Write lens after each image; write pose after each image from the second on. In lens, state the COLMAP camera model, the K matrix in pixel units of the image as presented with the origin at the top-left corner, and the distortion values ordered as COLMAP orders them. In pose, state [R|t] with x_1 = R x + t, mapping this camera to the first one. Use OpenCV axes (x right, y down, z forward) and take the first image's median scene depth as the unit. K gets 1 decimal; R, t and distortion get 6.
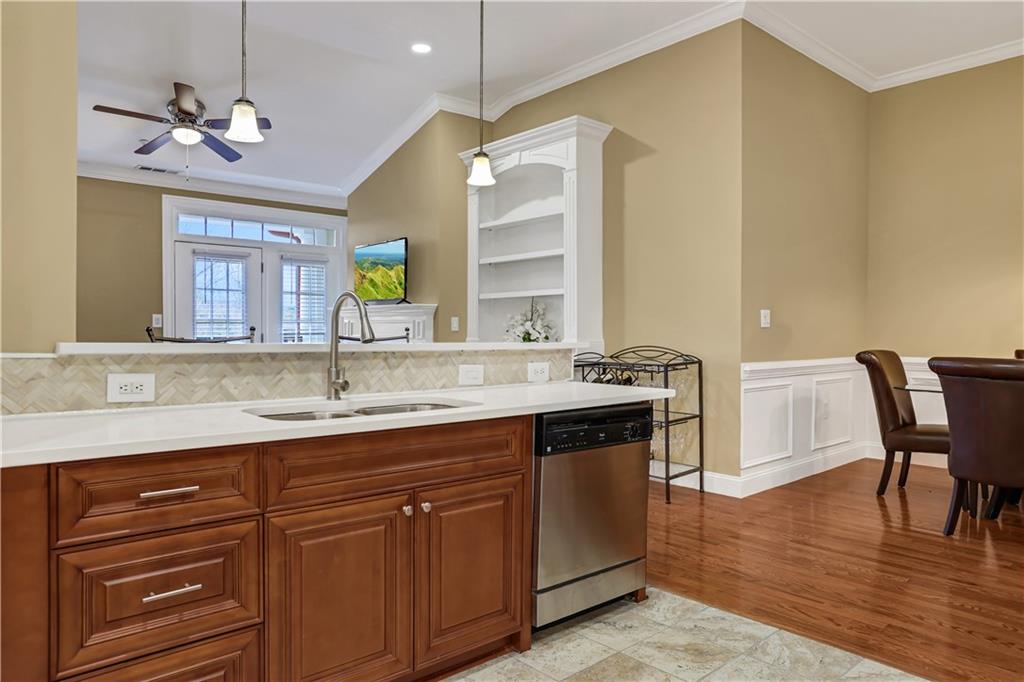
lens RADIAL K [[662.9, 0, 520.1], [0, 662.9, 347.6], [0, 0, 1]] dist [-0.024936, 0.004948]
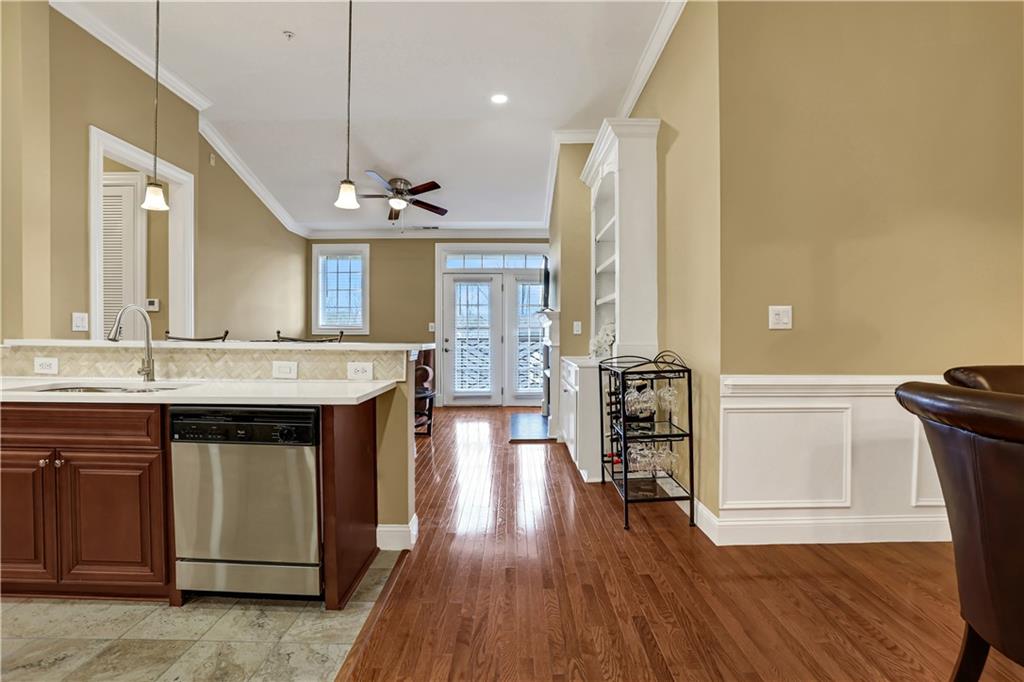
lens RADIAL K [[504.7, 0, 509.3], [0, 504.7, 337.3], [0, 0, 1]] dist [-0.061634, 0.020571]
pose [[0.744918, 0.004278, -0.667142, 0.541219], [-0.017415, 0.999763, -0.013036, -0.008327], [0.666928, 0.021329, 0.744817, 0.391748]]
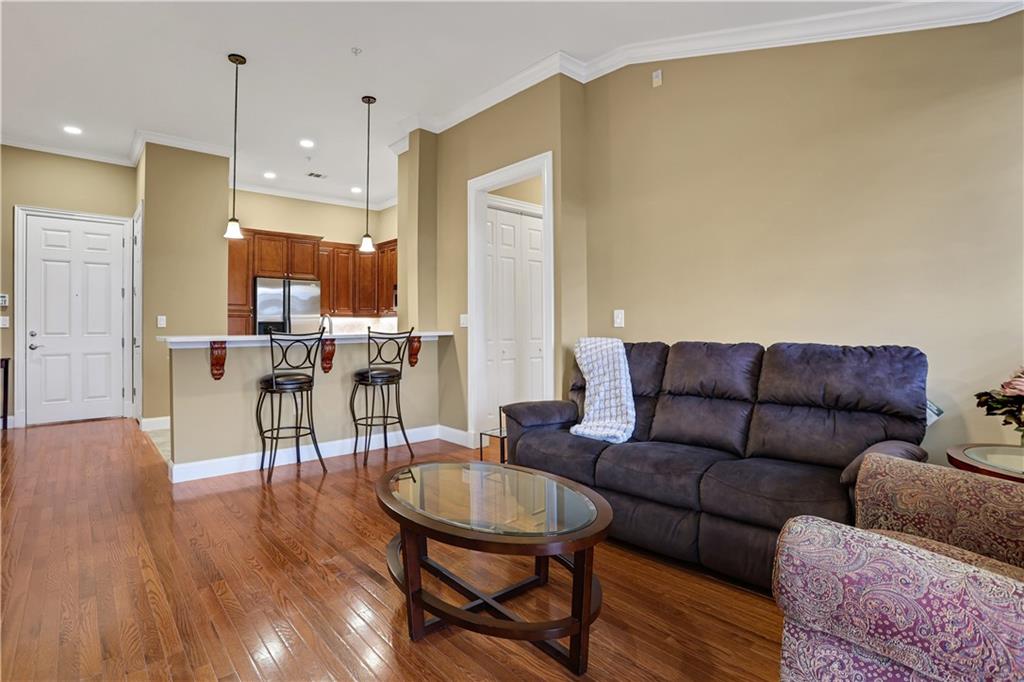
lens RADIAL K [[504.7, 0, 522.3], [0, 504.7, 325.7], [0, 0, 1]] dist [-0.061634, 0.020571]
pose [[-0.999867, 0.000322, -0.016283, -0.550675], [-0.000031, 0.999764, 0.021728, -0.043103], [0.016287, 0.021725, -0.999631, 1.628537]]
